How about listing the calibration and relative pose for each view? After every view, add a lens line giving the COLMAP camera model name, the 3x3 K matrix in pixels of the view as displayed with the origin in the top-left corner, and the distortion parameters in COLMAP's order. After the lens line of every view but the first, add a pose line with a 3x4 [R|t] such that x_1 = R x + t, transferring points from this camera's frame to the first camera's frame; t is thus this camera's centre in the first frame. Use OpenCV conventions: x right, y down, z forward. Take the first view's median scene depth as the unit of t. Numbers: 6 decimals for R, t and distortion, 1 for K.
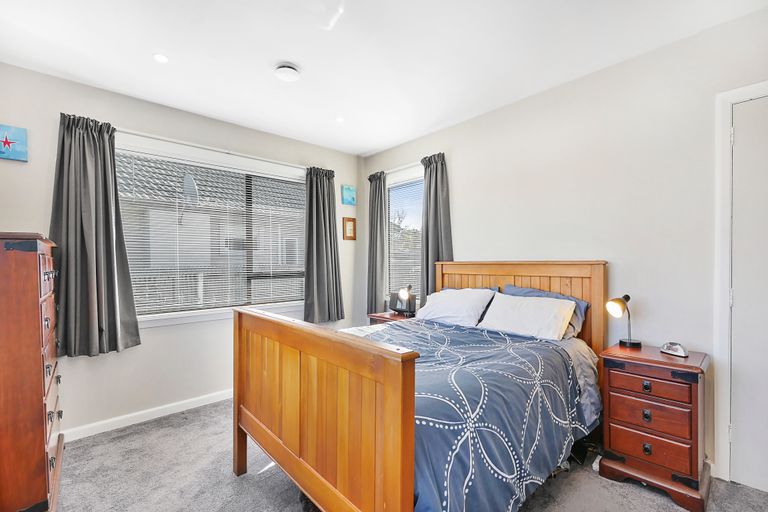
lens RADIAL K [[337.6, 0, 386.7], [0, 337.6, 262.4], [0, 0, 1]] dist [0.000752, 0.000080]
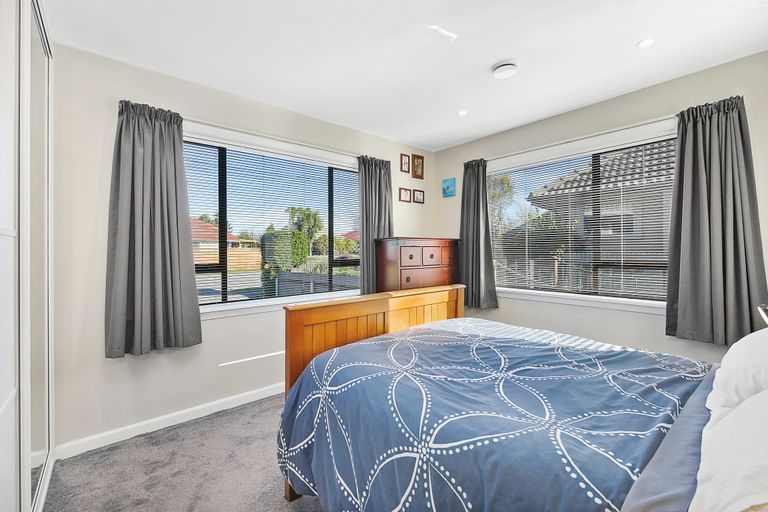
lens RADIAL K [[325.6, 0, 386.0], [0, 325.6, 244.4], [0, 0, 1]] dist [-0.000239, 0.000061]
pose [[-0.027503, -0.008219, -0.999588, 0.568863], [-0.000343, 0.999966, -0.008213, -0.007048], [0.999622, 0.000117, -0.027505, 0.519316]]
